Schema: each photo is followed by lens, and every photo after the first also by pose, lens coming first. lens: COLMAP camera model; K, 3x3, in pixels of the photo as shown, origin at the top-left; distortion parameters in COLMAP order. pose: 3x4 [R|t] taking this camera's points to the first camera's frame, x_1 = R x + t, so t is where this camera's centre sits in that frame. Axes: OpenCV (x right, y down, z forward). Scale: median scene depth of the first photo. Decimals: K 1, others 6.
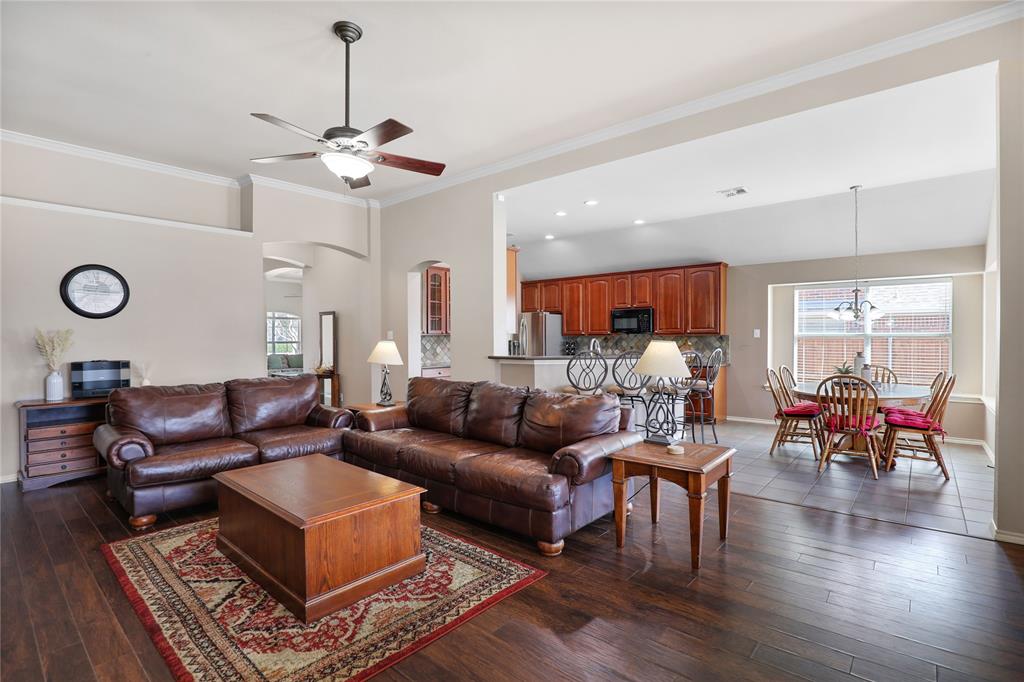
lens RADIAL K [[495.8, 0, 516.4], [0, 495.8, 341.3], [0, 0, 1]] dist [-0.001606, -0.001385]
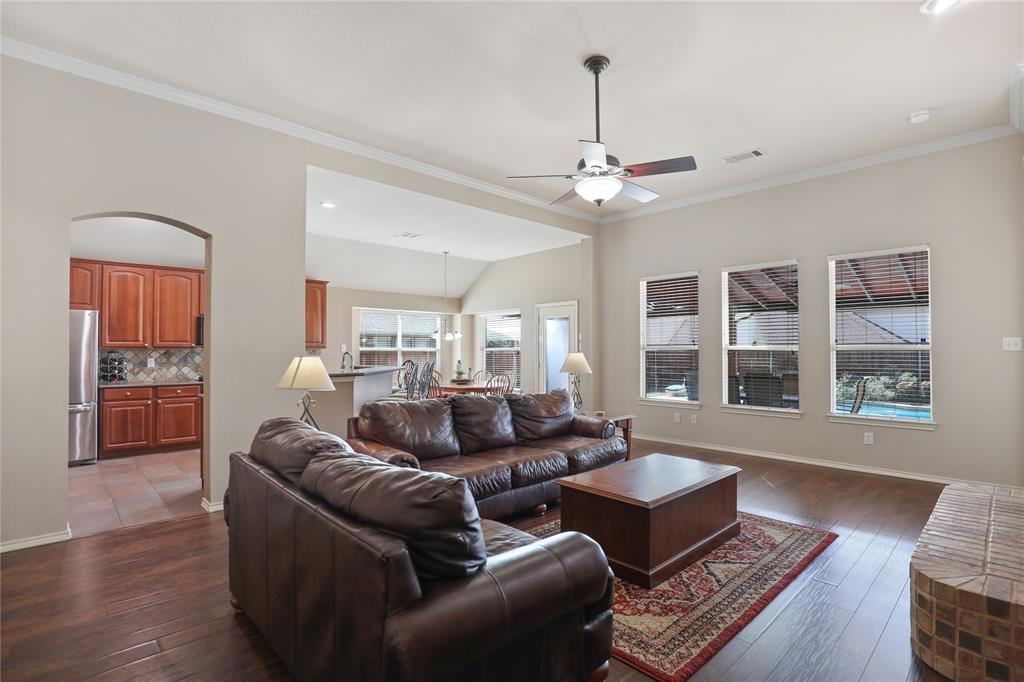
lens RADIAL K [[495.8, 0, 518.2], [0, 495.8, 344.4], [0, 0, 1]] dist [-0.001606, -0.001385]
pose [[0.056640, 0.019973, 0.998195, -0.623033], [0.003784, 0.999788, -0.020219, -0.000917], [-0.998388, 0.004922, 0.056552, 0.488627]]
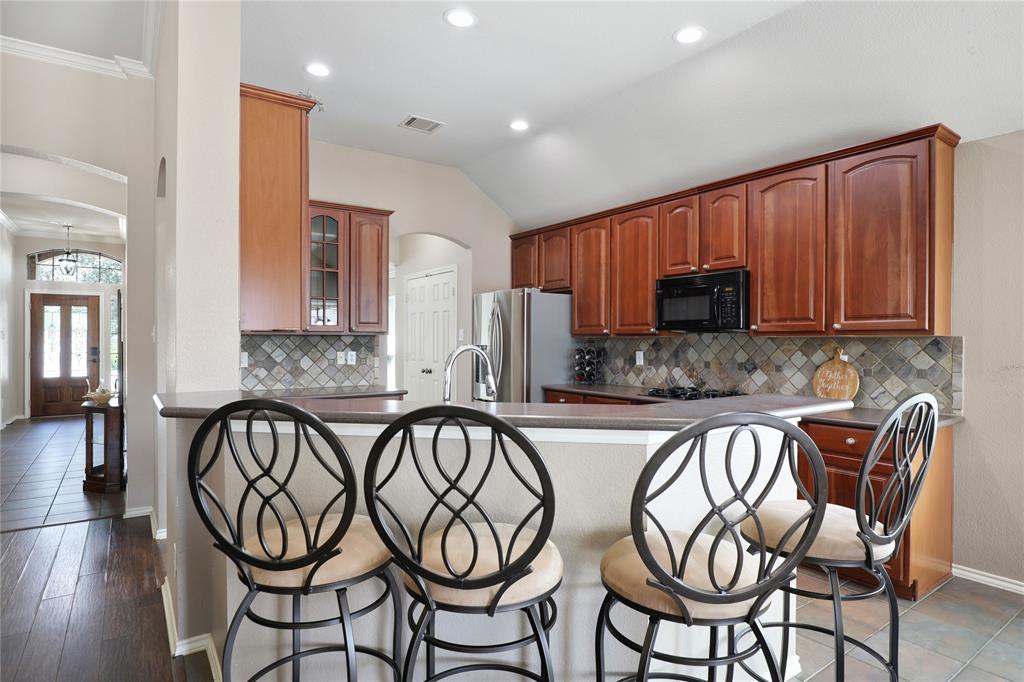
lens RADIAL K [[581.5, 0, 517.7], [0, 581.5, 340.2], [0, 0, 1]] dist [-0.003114, -0.001383]
pose [[0.973163, 0.008247, -0.229968, 0.205895], [-0.009482, 0.999946, -0.004265, -0.005272], [0.229921, 0.006331, 0.973189, 0.499139]]
